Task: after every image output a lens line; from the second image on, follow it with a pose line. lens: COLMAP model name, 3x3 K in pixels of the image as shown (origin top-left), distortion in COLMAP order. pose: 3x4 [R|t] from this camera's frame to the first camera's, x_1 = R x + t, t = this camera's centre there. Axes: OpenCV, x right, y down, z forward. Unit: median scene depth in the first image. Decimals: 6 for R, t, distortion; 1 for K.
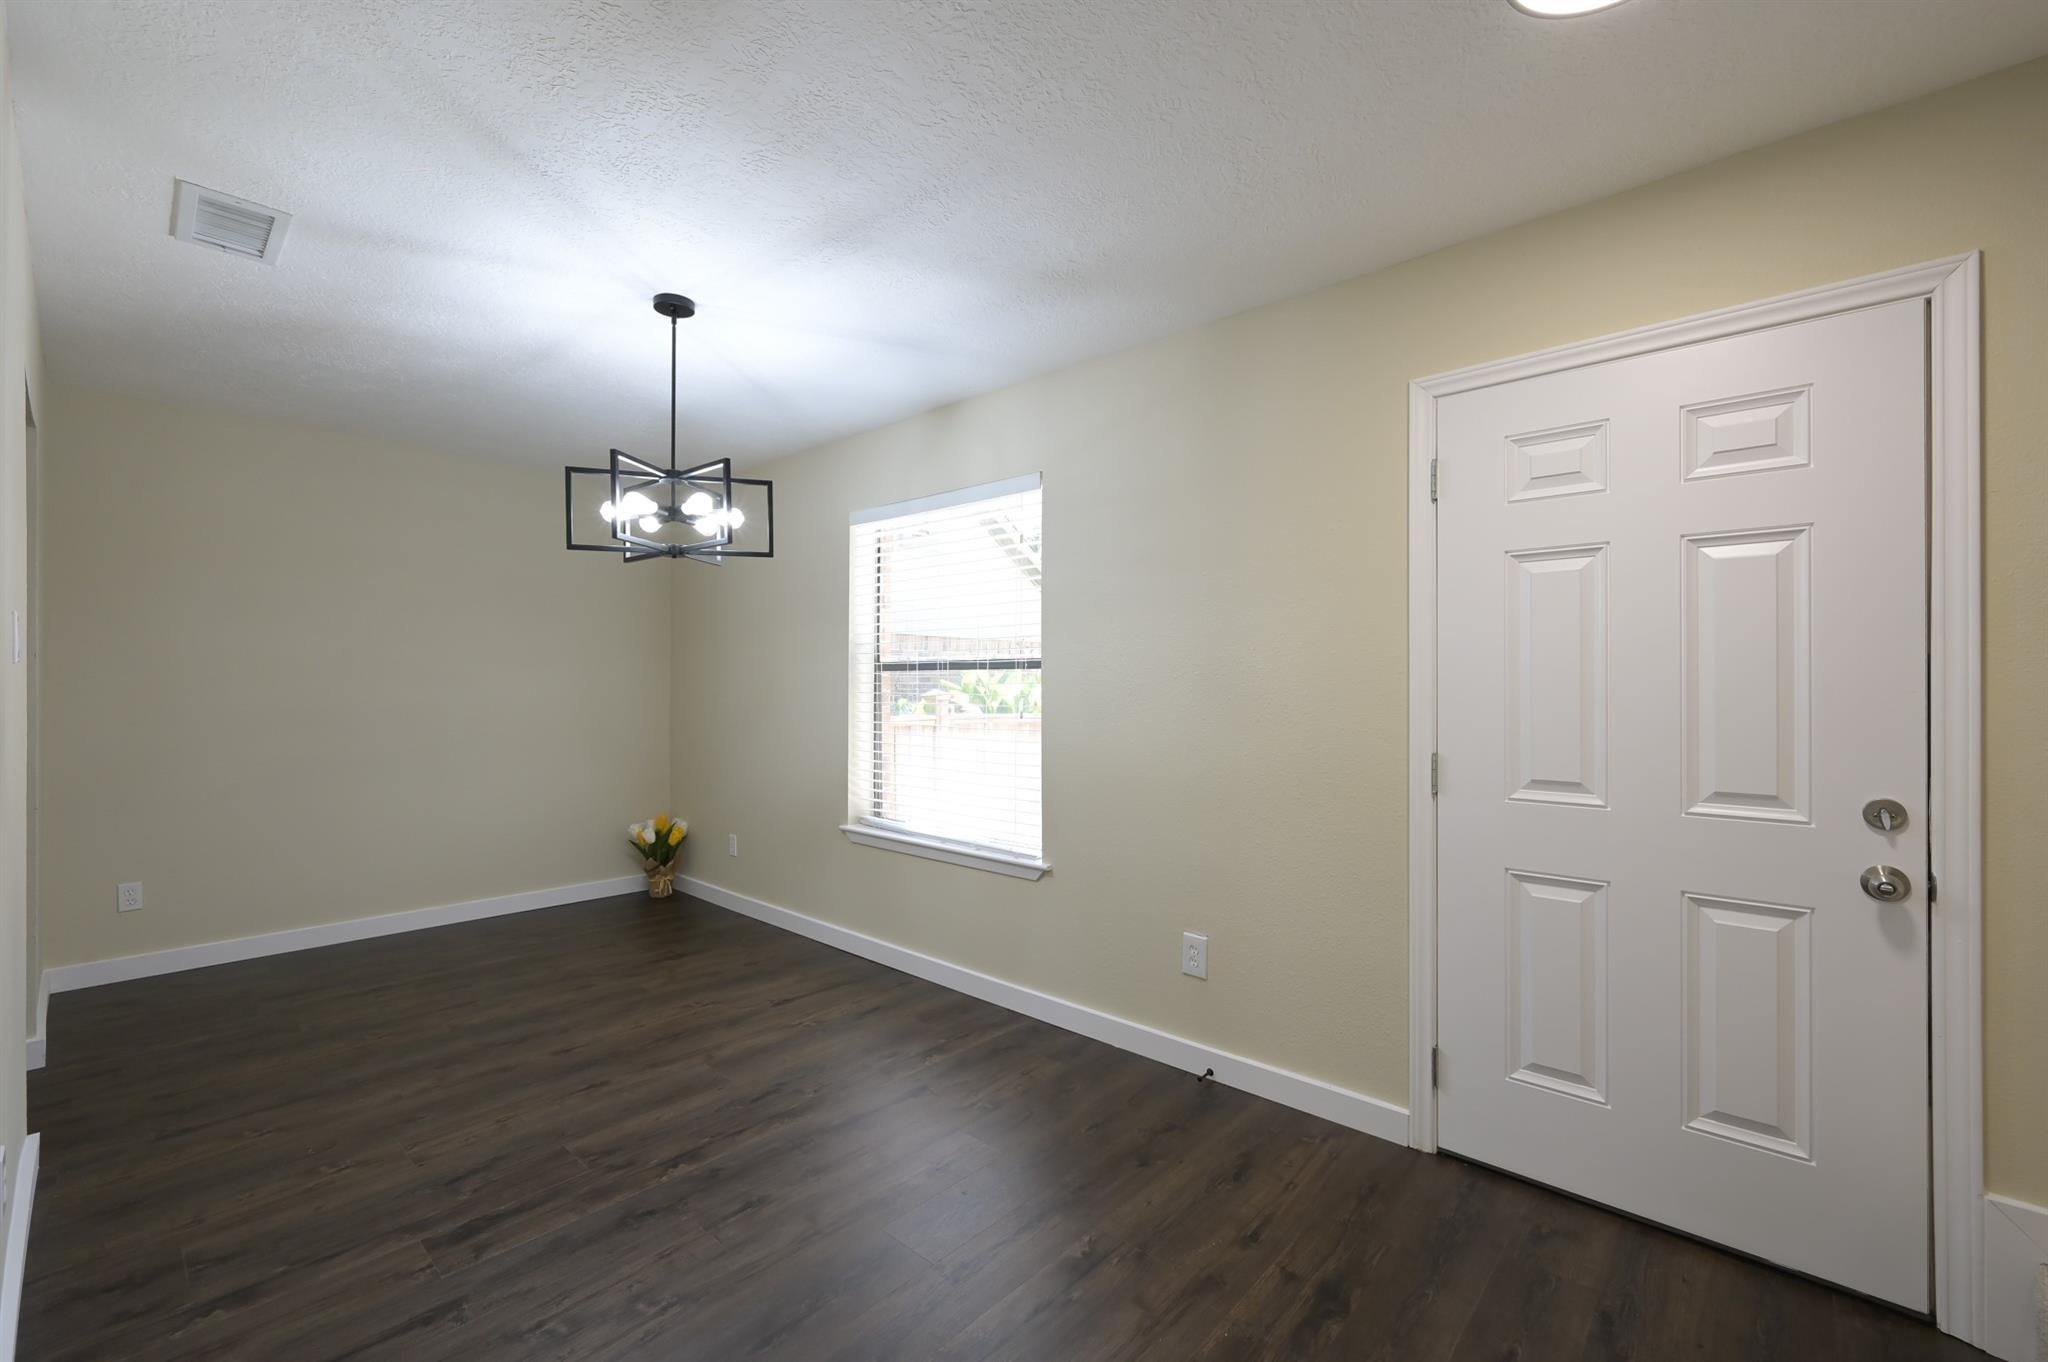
lens RADIAL K [[860.8, 0, 1024.0], [0, 860.8, 681.0], [0, 0, 1]] dist [0.000149, 0.000151]
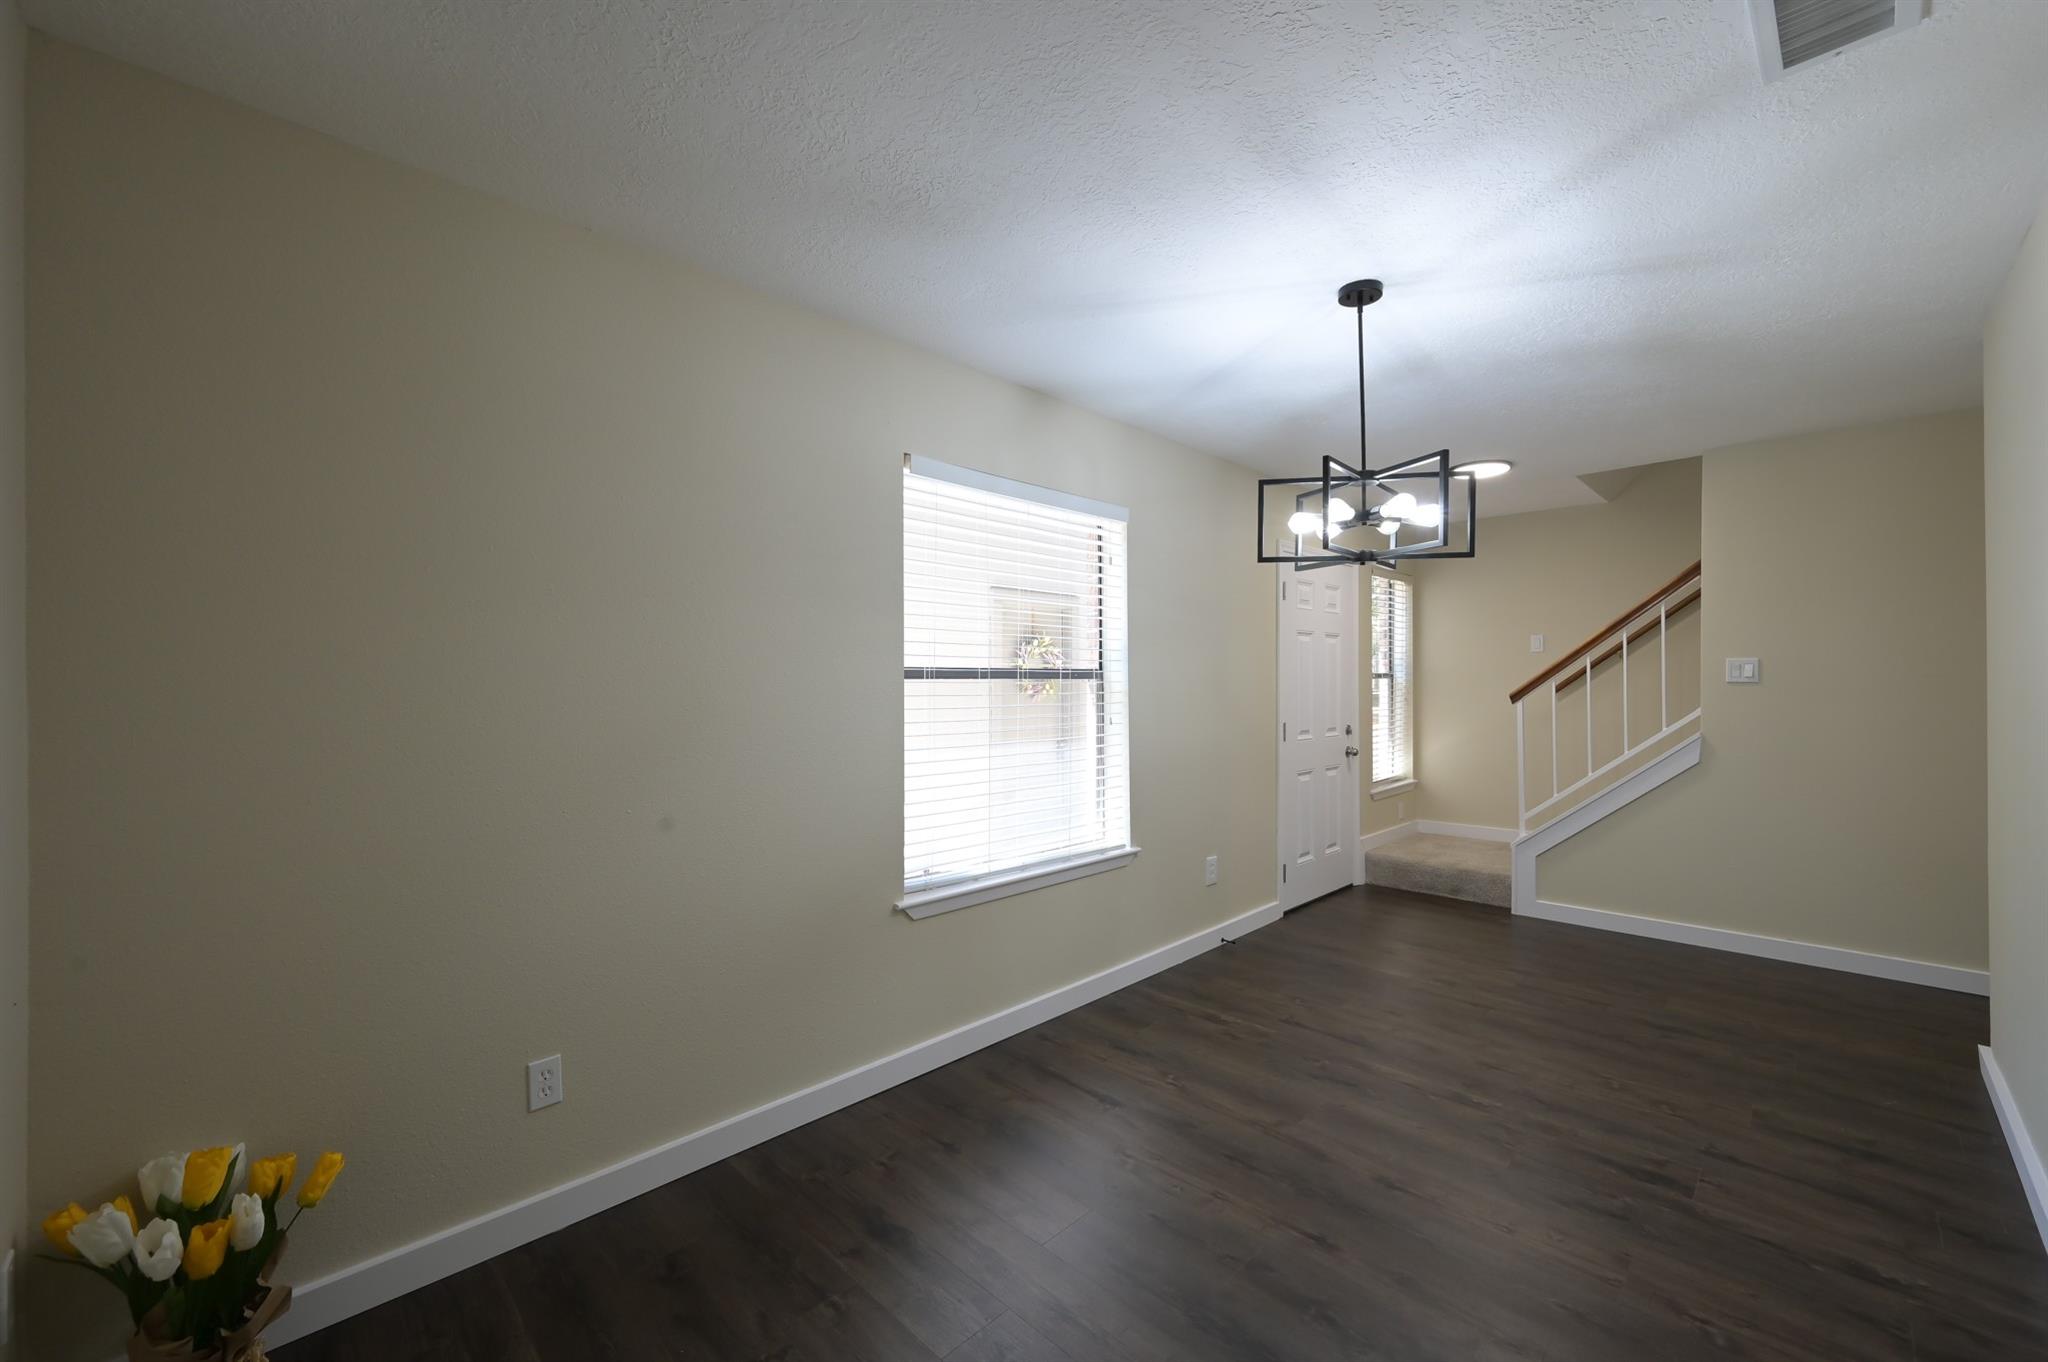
lens RADIAL K [[820.1, 0, 1024.0], [0, 820.1, 681.0], [0, 0, 1]] dist [0.001089, 0.000372]
pose [[0.037394, -0.002029, 0.999299, -1.372293], [-0.001070, 0.999997, 0.002070, -0.018661], [-0.999300, -0.001147, 0.037391, 1.395358]]
